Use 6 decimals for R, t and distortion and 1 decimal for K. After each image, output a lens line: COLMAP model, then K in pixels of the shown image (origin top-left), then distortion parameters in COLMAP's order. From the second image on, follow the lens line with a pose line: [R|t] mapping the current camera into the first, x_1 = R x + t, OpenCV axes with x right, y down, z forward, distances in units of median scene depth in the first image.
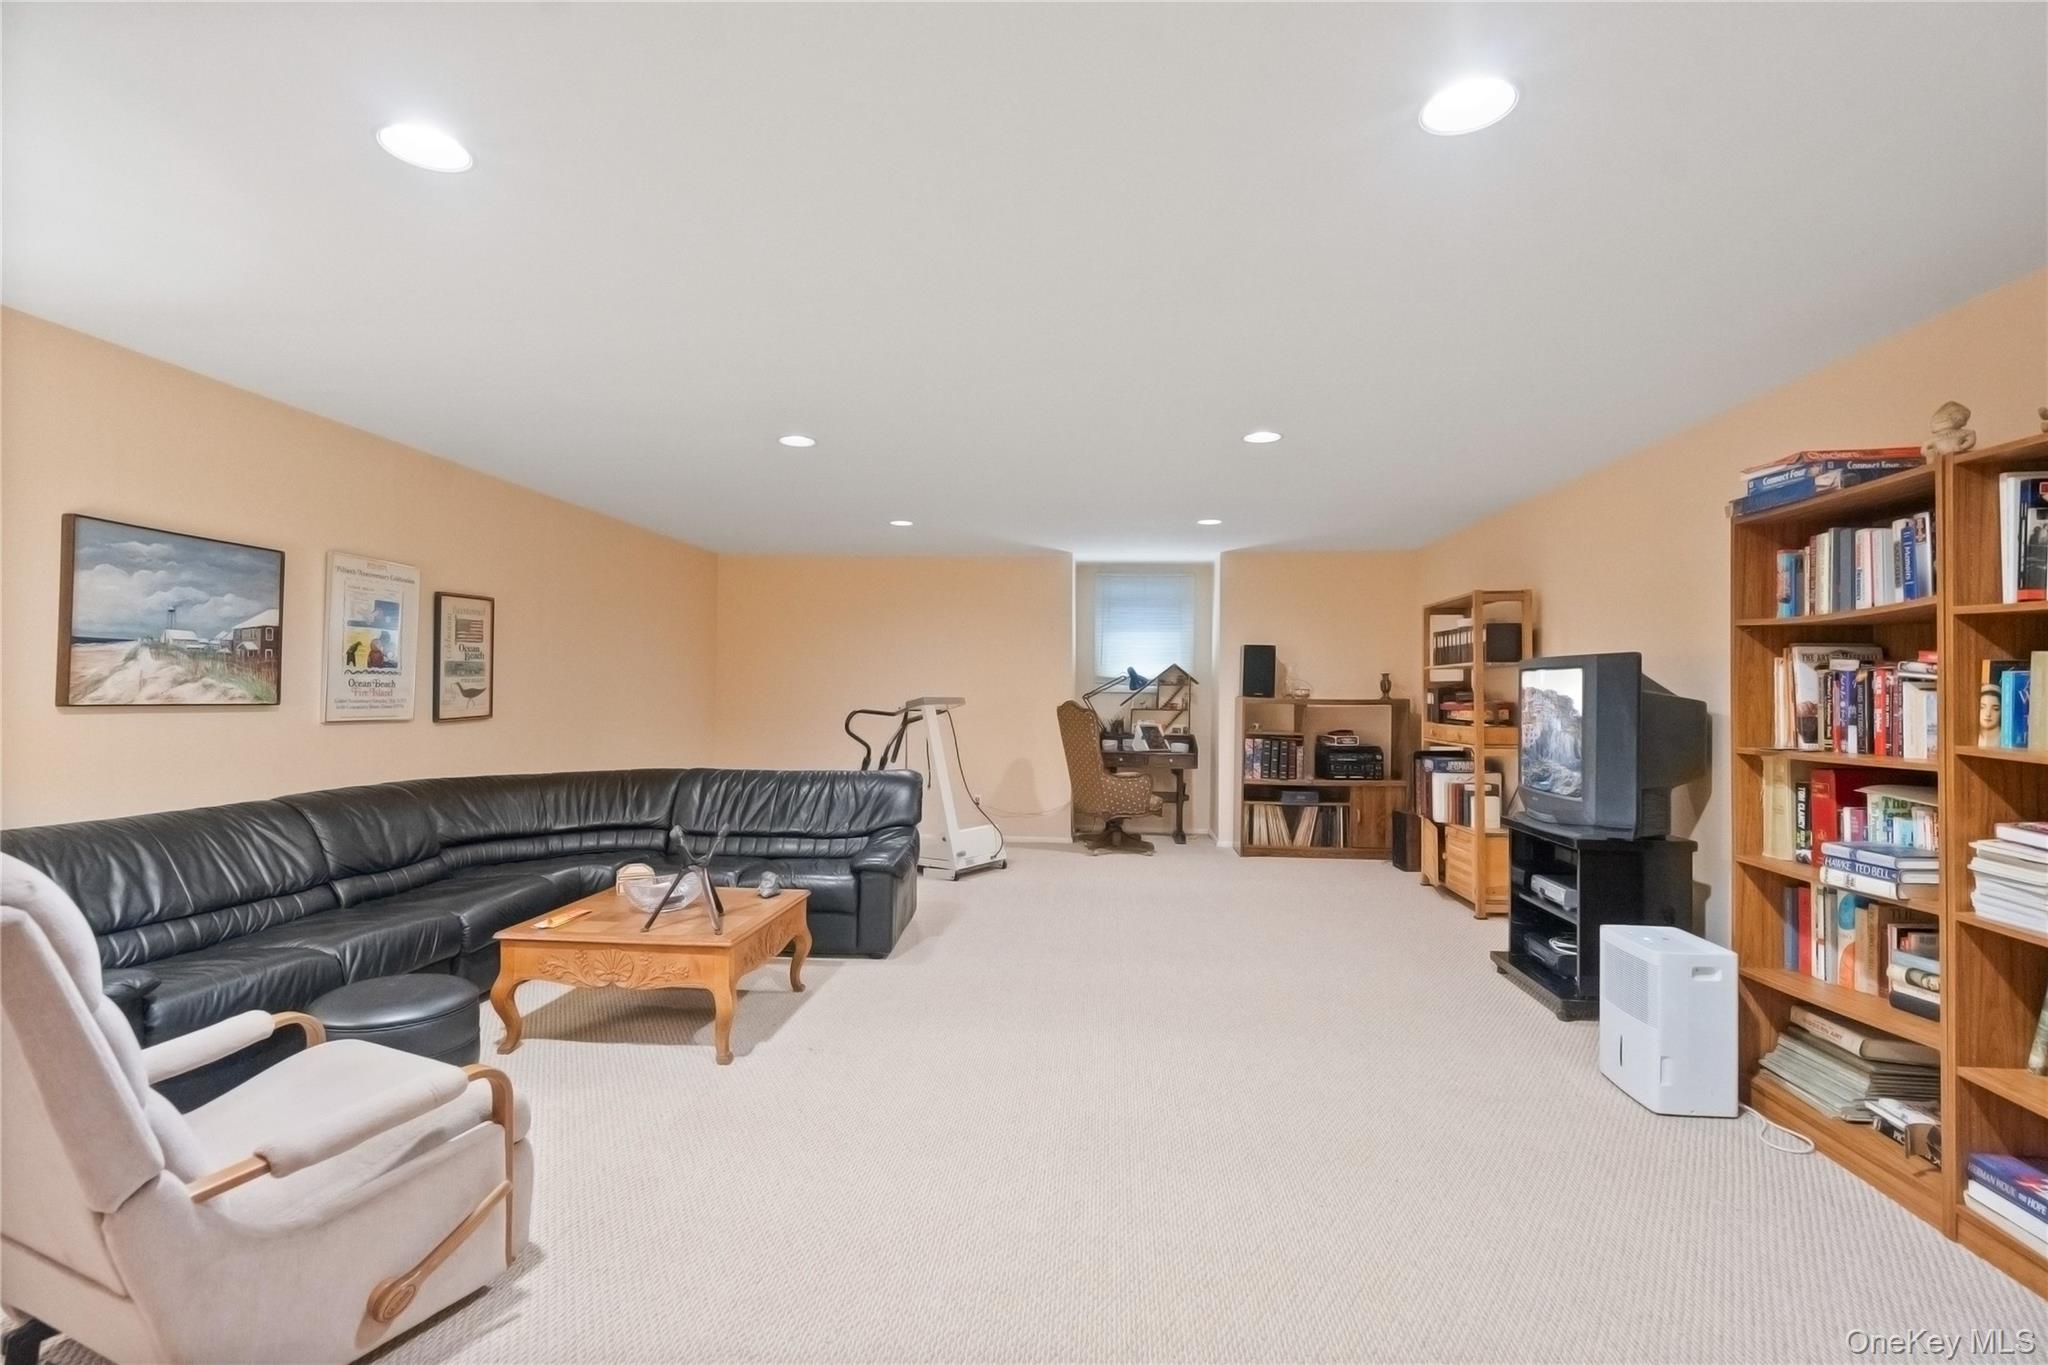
lens RADIAL K [[938.6, 0, 1024.0], [0, 938.6, 682.5], [0, 0, 1]] dist [0.001482, 0.000828]
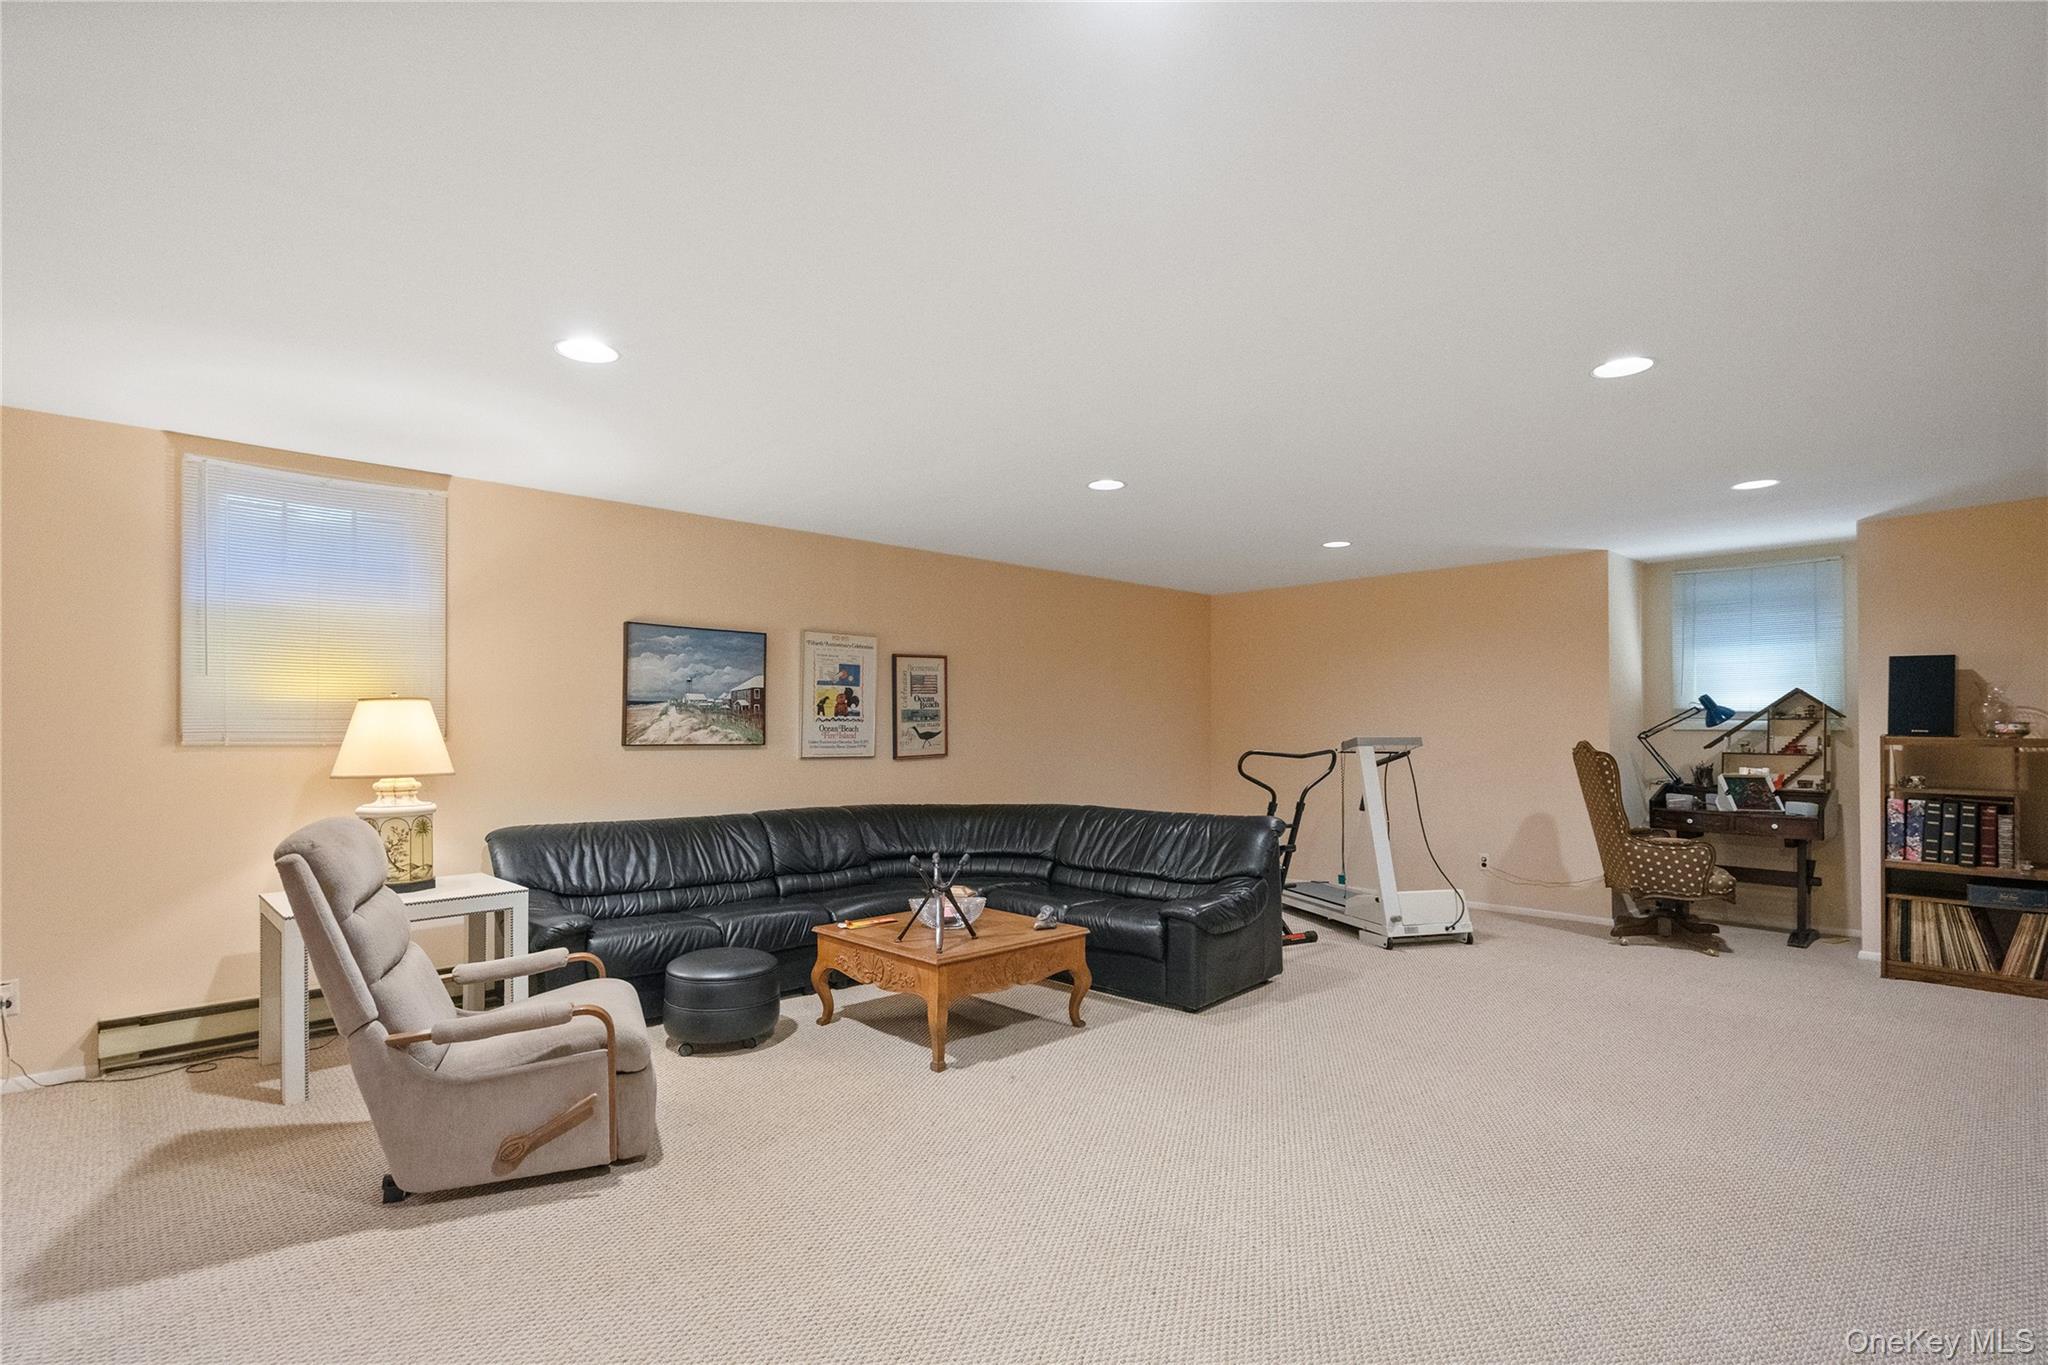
lens RADIAL K [[980.2, 0, 1025.2], [0, 980.2, 711.0], [0, 0, 1]] dist [0.001991, 0.022178]
pose [[0.768096, -0.021464, -0.639975, 0.346328], [0.013607, 0.999759, -0.017199, 0.003227], [0.640190, 0.004502, 0.768203, 0.120091]]
